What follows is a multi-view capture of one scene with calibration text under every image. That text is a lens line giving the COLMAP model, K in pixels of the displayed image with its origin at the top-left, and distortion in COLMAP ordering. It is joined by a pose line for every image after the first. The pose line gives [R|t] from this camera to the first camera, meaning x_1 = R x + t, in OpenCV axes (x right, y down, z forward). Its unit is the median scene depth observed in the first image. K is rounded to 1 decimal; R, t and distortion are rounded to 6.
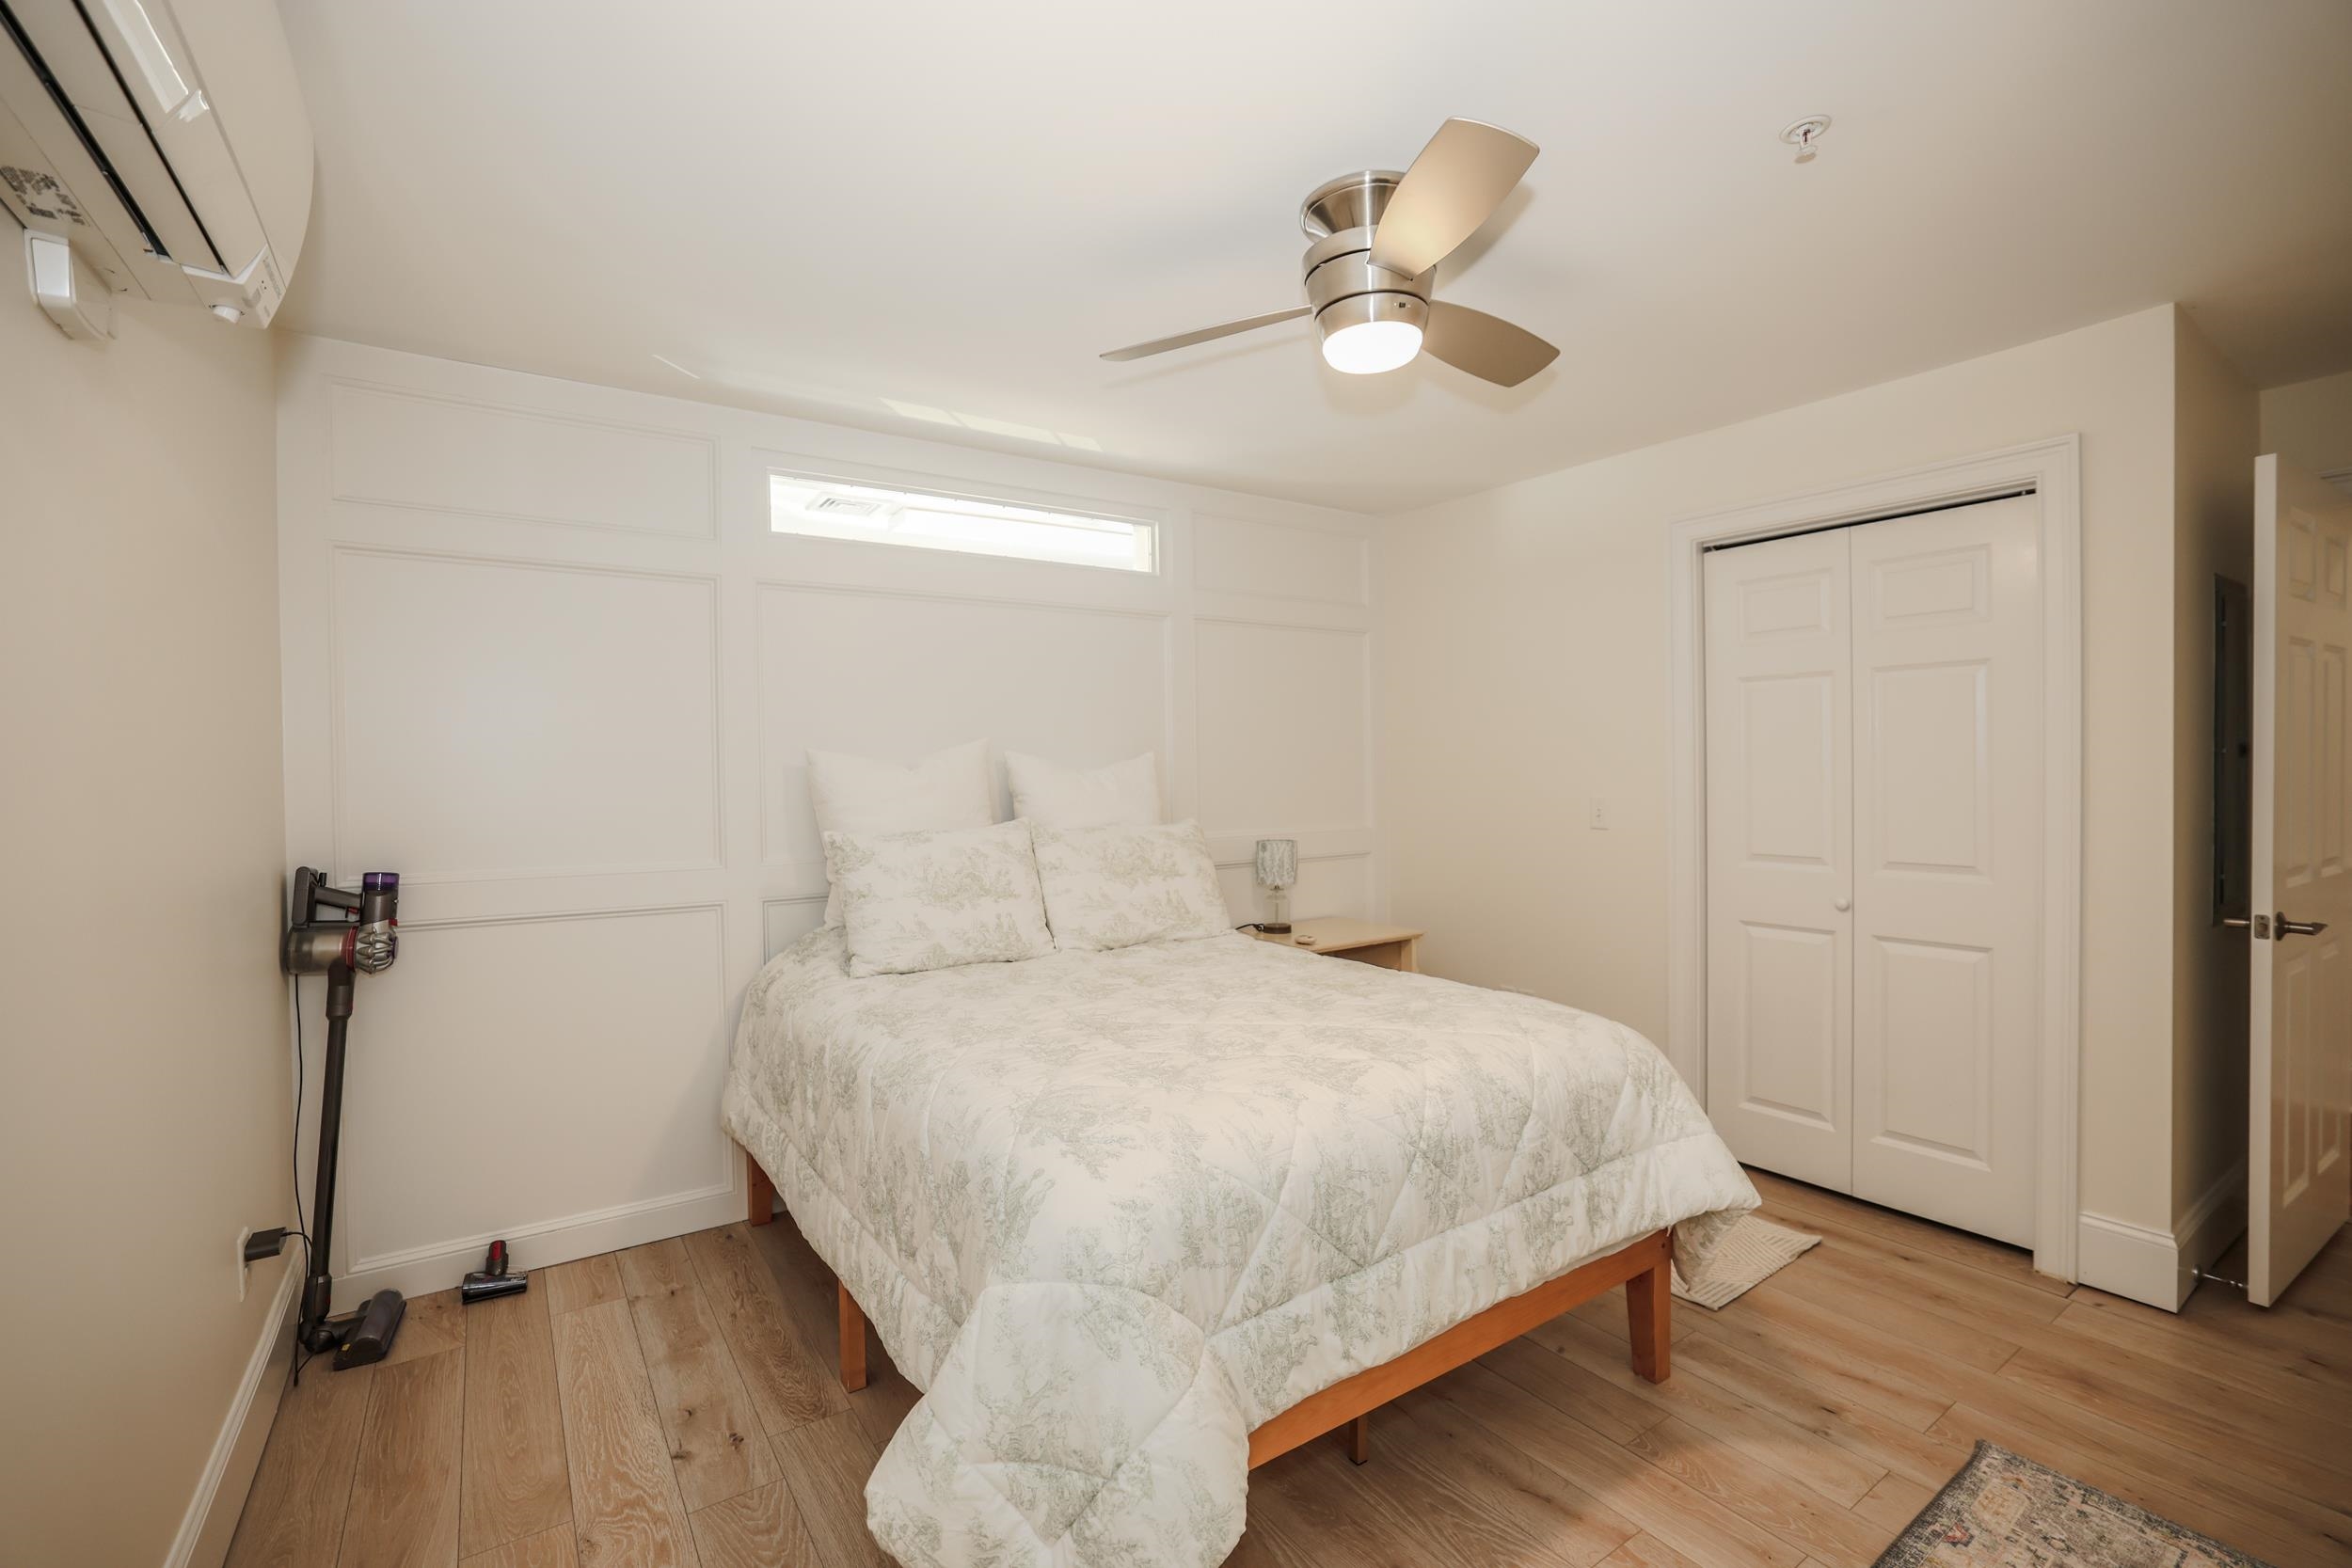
lens RADIAL K [[1028.0, 0, 1180.8], [0, 1028.0, 793.6], [0, 0, 1]] dist [-0.040449, 0.011278]
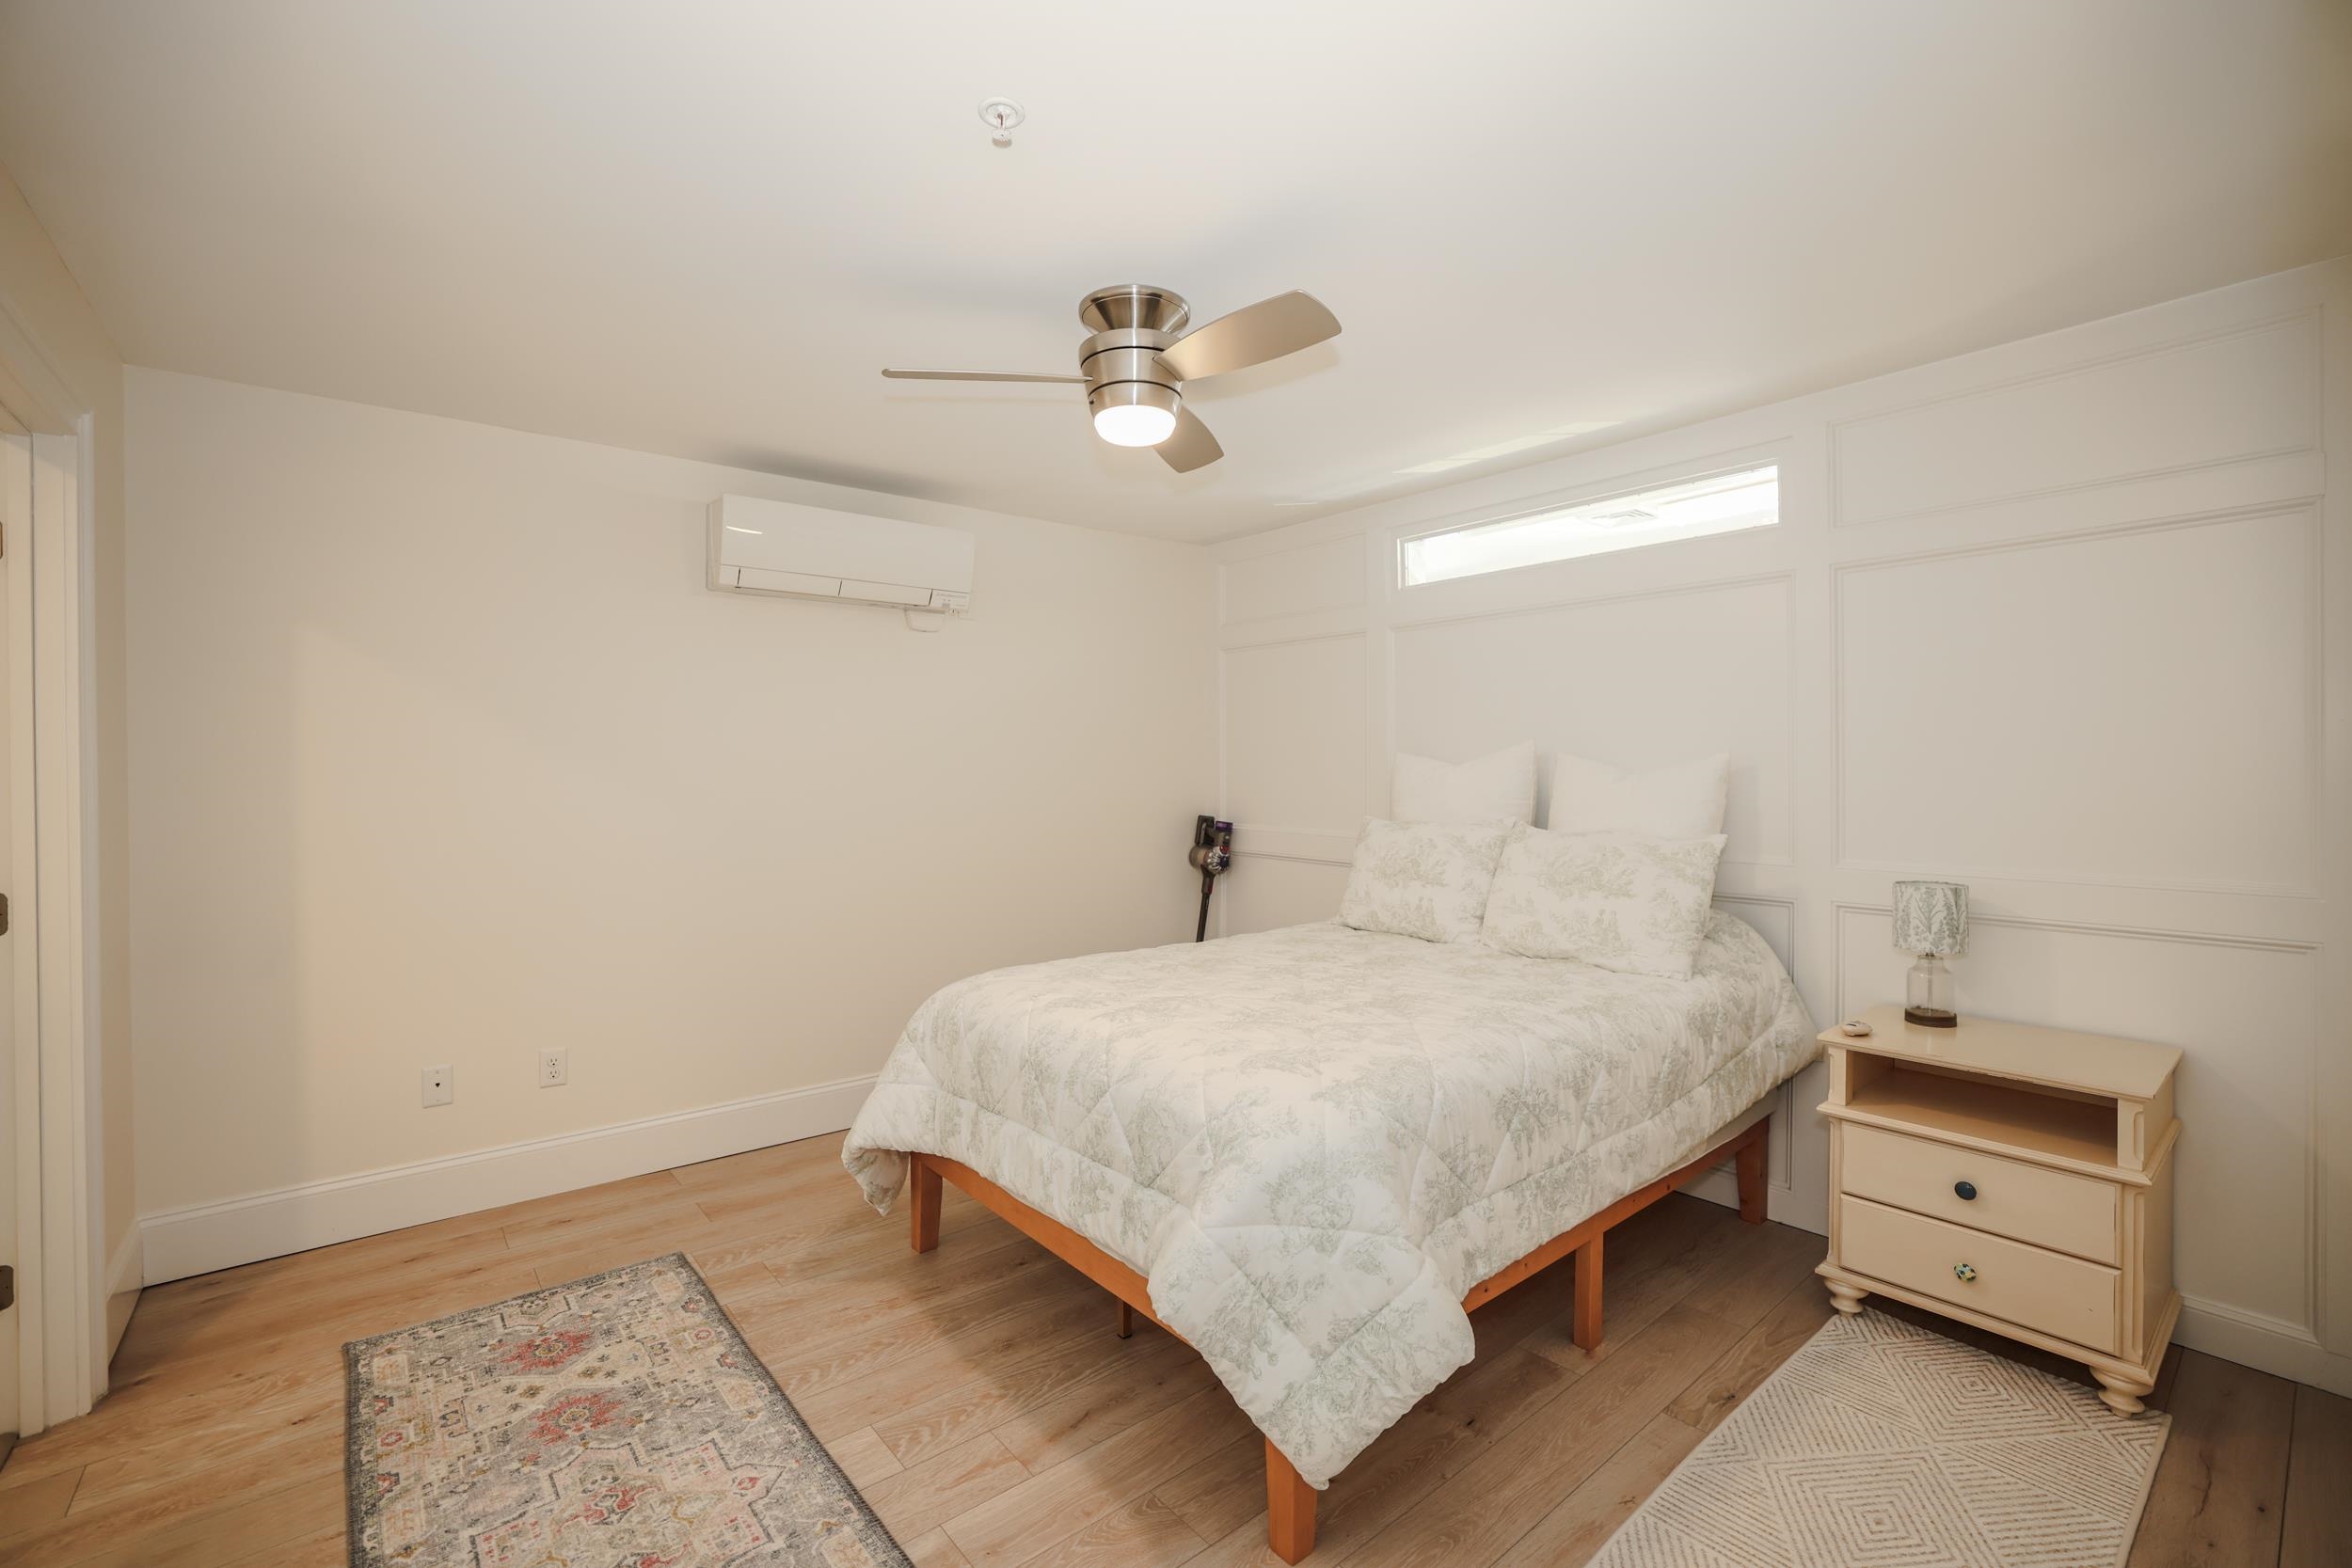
lens RADIAL K [[991.1, 0, 1180.5], [0, 991.1, 809.0], [0, 0, 1]] dist [-0.017867, 0.001468]
pose [[0.107360, 0.050469, -0.992938, 1.076564], [-0.023222, 0.998566, 0.048245, -0.034484], [0.993949, 0.017878, 0.108378, 0.737923]]
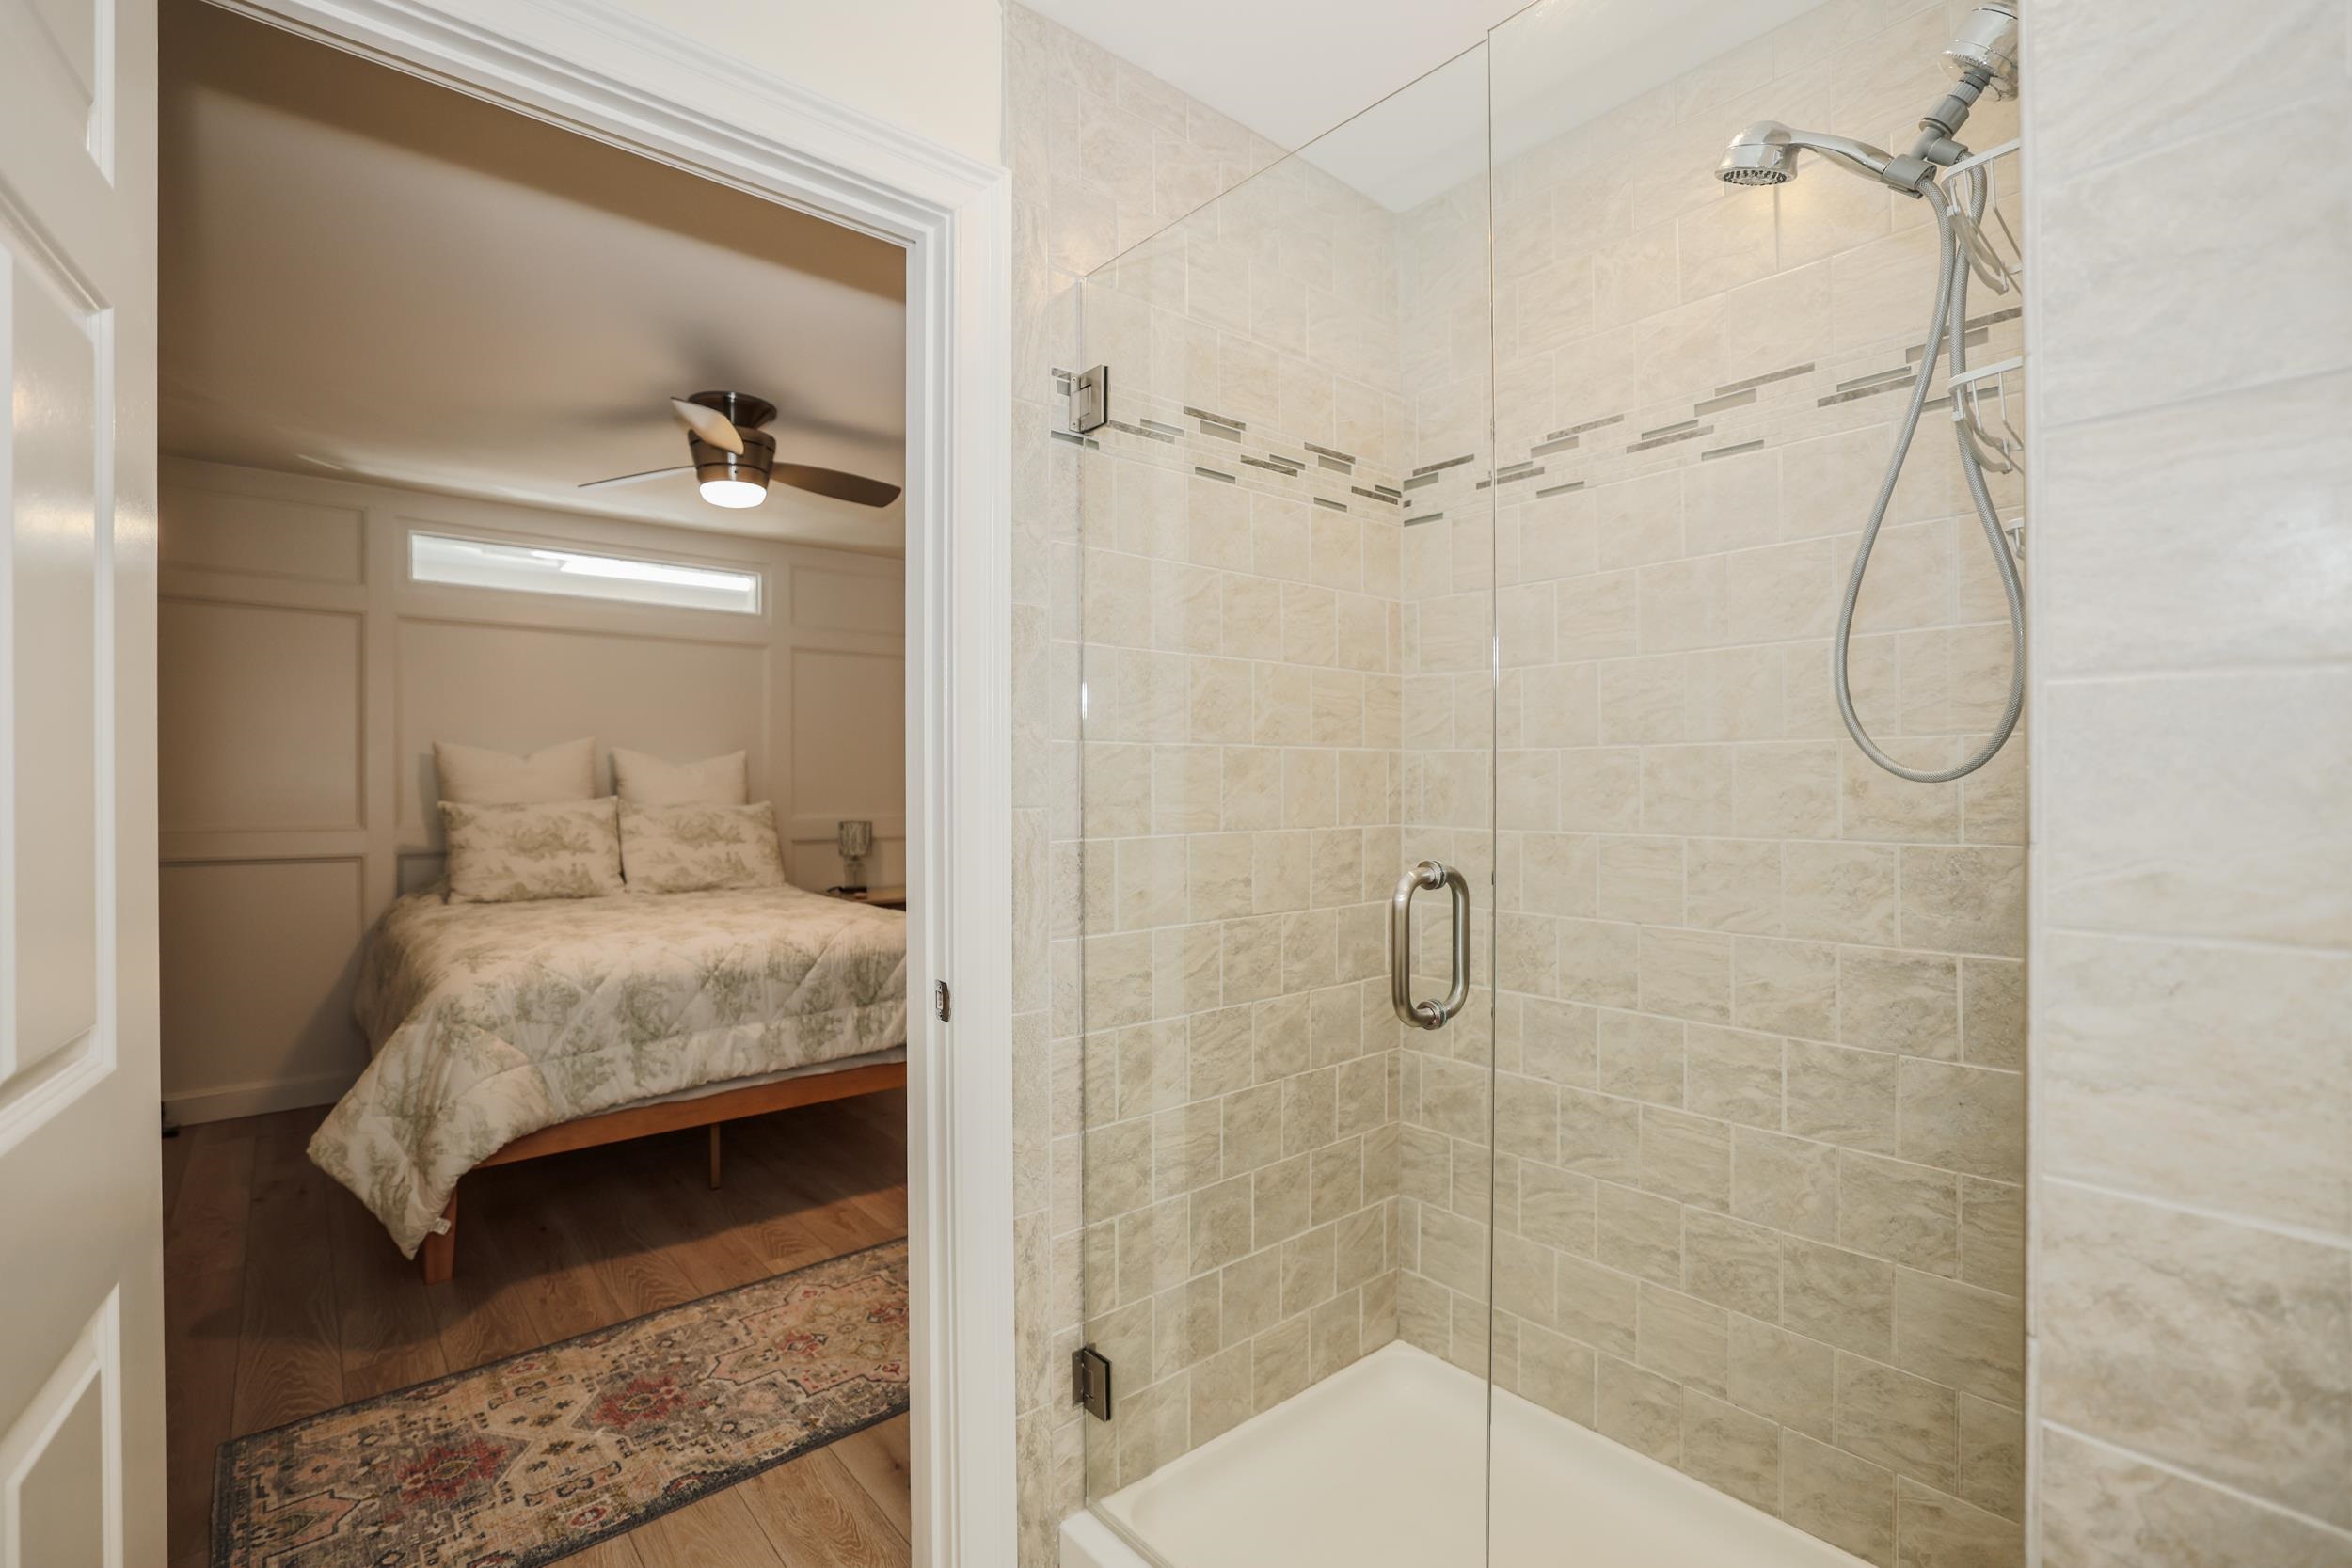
lens RADIAL K [[1028.0, 0, 1177.6], [0, 1028.0, 788.6], [0, 0, 1]] dist [-0.040449, 0.011278]
pose [[0.991937, 0.014336, 0.125916, 0.547476], [-0.011549, 0.999673, -0.022836, 0.047072], [-0.126202, 0.021198, 0.991778, -0.548902]]
